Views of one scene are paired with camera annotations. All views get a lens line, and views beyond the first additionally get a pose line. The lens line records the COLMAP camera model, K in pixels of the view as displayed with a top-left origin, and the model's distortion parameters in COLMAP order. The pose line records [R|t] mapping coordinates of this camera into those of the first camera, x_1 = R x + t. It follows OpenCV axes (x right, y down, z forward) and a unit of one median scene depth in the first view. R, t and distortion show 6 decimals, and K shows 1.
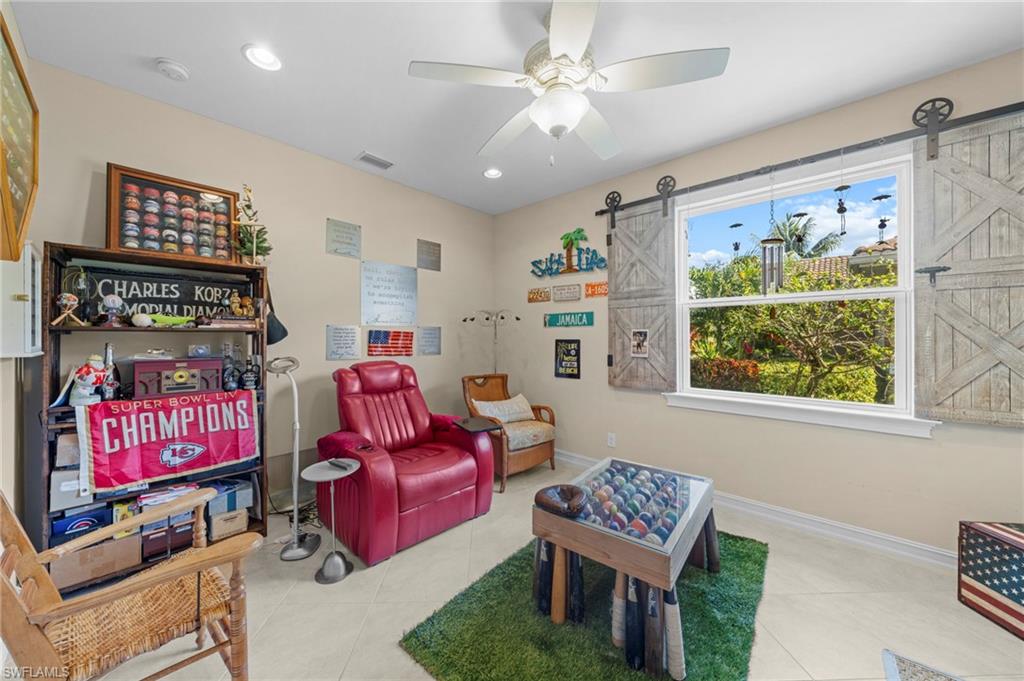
lens RADIAL K [[363.1, 0, 512.2], [0, 363.1, 336.7], [0, 0, 1]] dist [-0.003209, 0.000073]
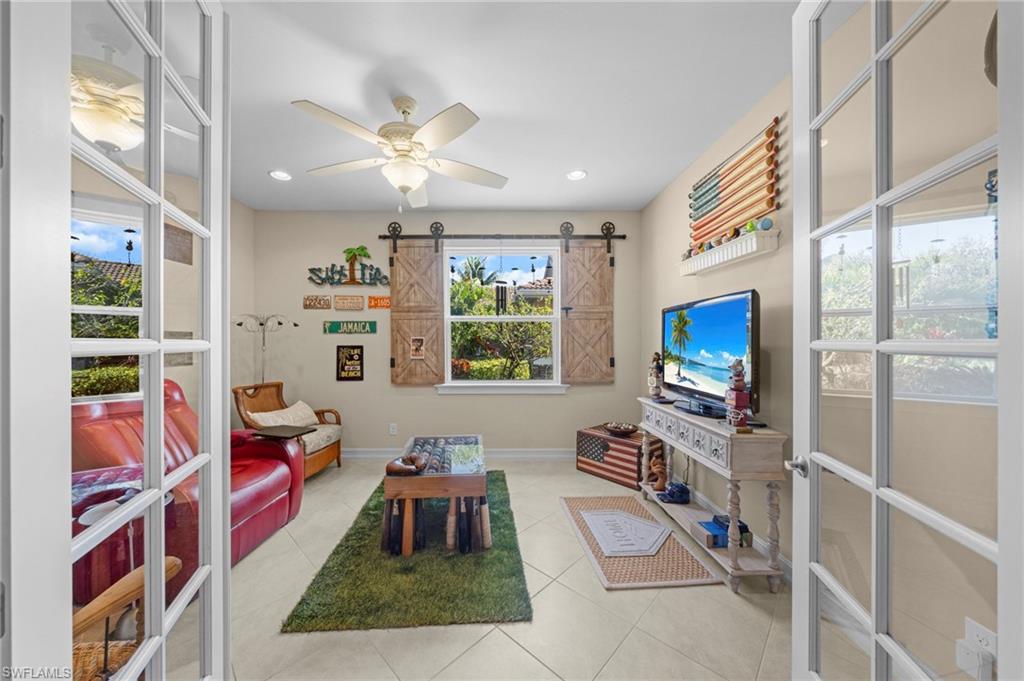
lens RADIAL K [[363.1, 0, 510.2], [0, 363.1, 343.2], [0, 0, 1]] dist [-0.003209, 0.000073]
pose [[0.704910, -0.005435, 0.709276, -0.325695], [0.003118, 0.999985, 0.004564, -0.003287], [-0.709290, -0.001005, 0.704916, -0.127073]]
